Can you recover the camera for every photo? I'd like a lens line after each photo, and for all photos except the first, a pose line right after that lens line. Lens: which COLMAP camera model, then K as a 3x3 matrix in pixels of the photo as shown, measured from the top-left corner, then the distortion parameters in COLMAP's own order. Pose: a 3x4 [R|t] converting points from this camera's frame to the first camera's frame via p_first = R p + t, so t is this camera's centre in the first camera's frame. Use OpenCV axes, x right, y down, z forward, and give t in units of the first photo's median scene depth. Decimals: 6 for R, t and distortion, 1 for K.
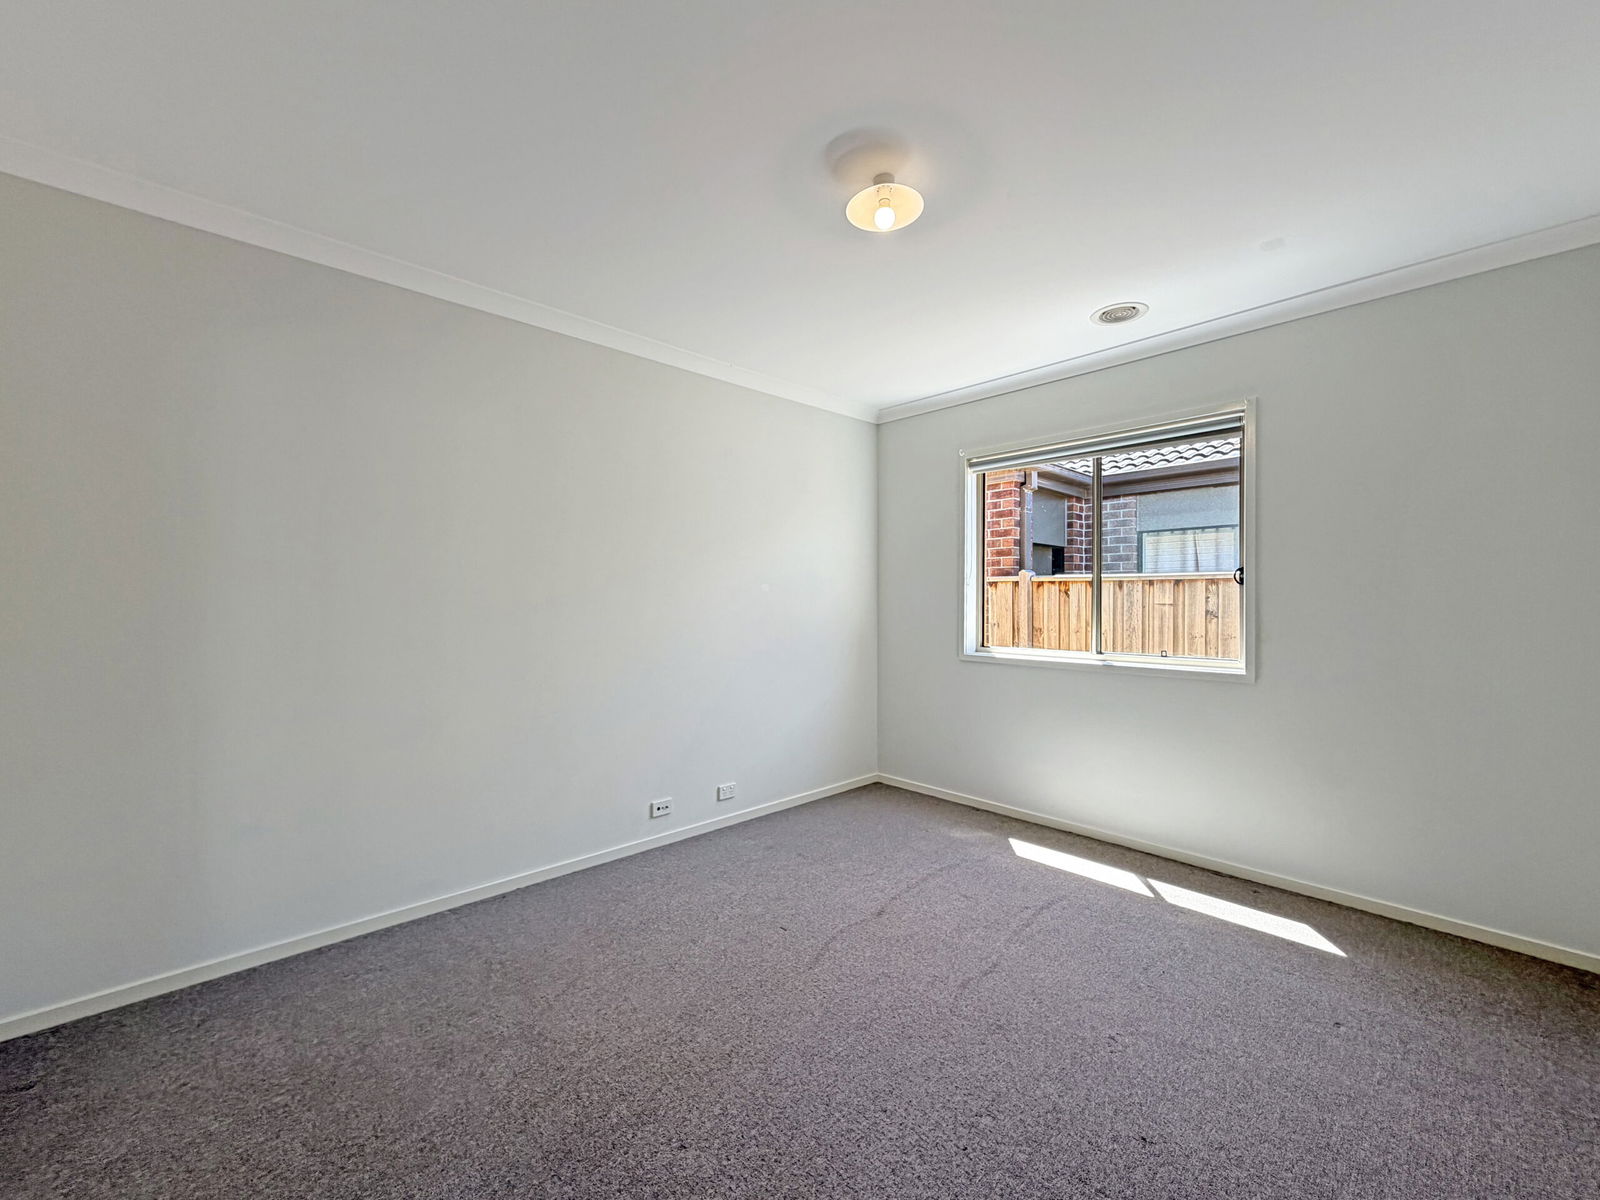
lens RADIAL K [[651.9, 0, 791.2], [0, 651.9, 591.5], [0, 0, 1]] dist [-0.000391, -0.000052]
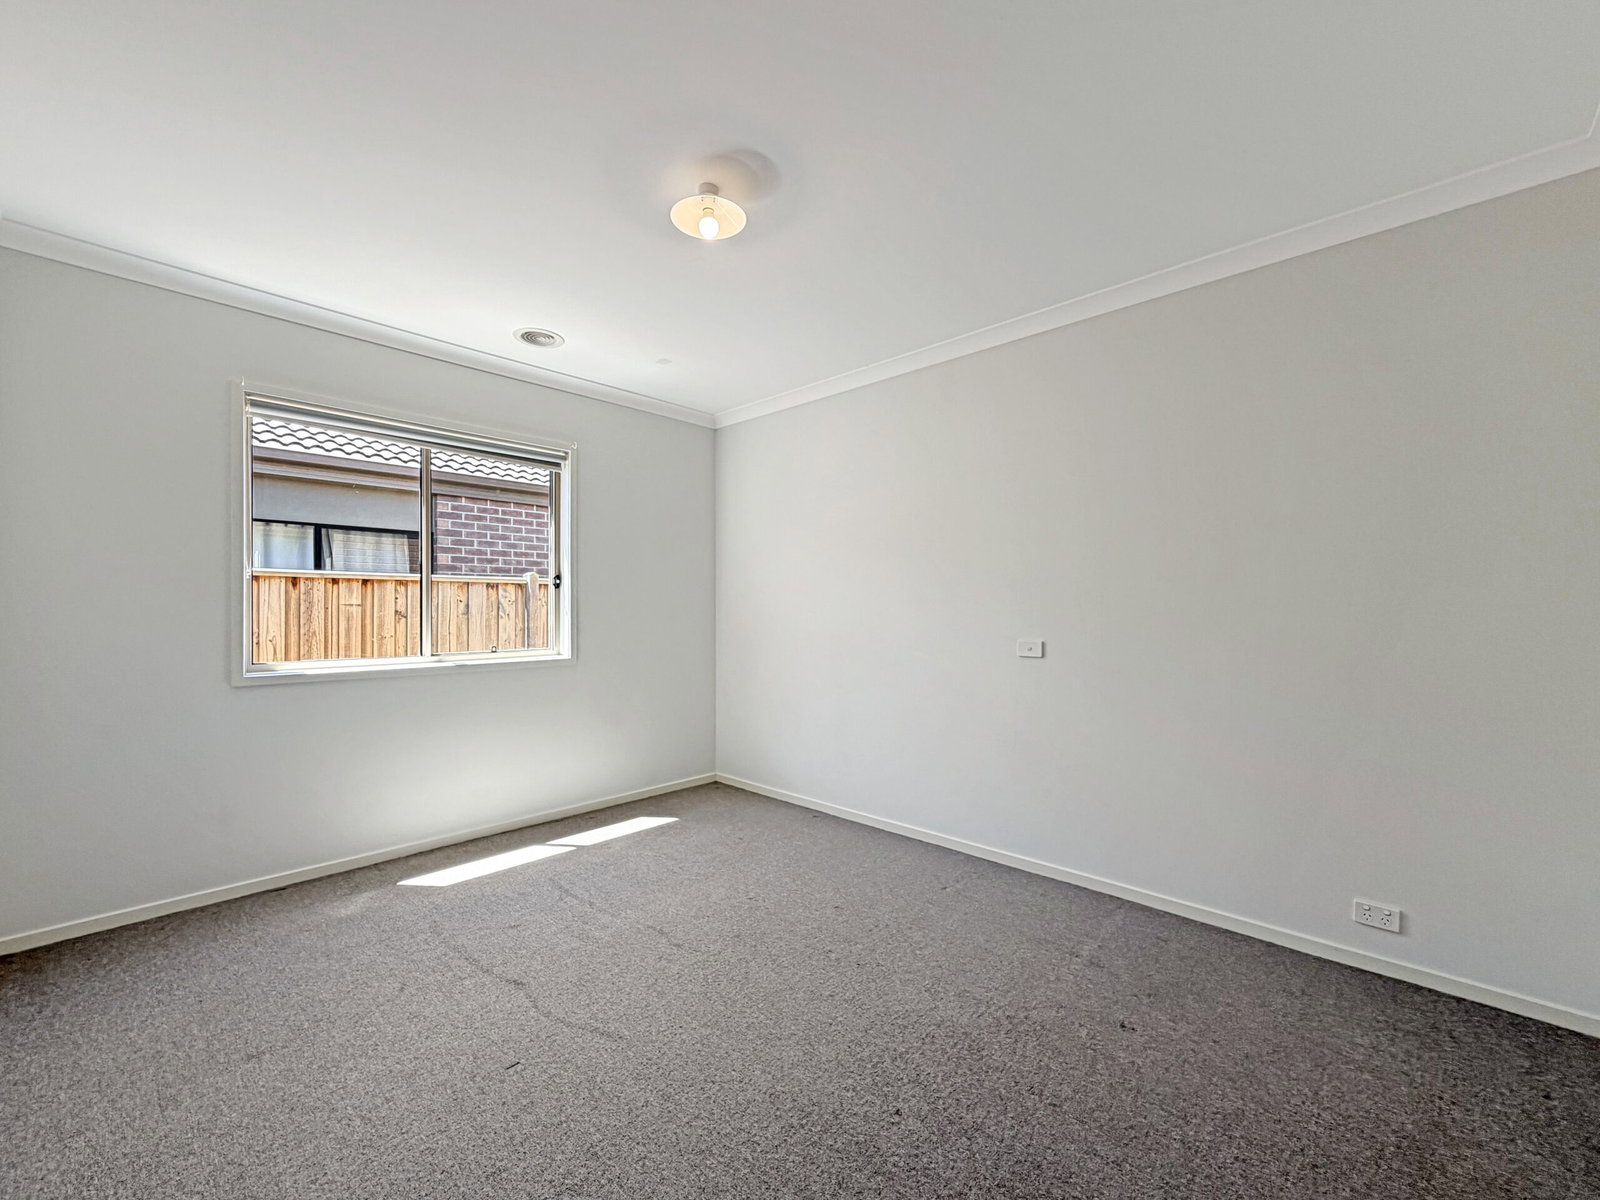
lens RADIAL K [[651.9, 0, 795.3], [0, 651.9, 605.5], [0, 0, 1]] dist [-0.000391, -0.000052]
pose [[-0.064208, -0.000573, 0.997936, -0.435692], [-0.016955, 0.999856, -0.000517, 0.010793], [-0.997792, -0.016953, -0.064209, 0.448722]]
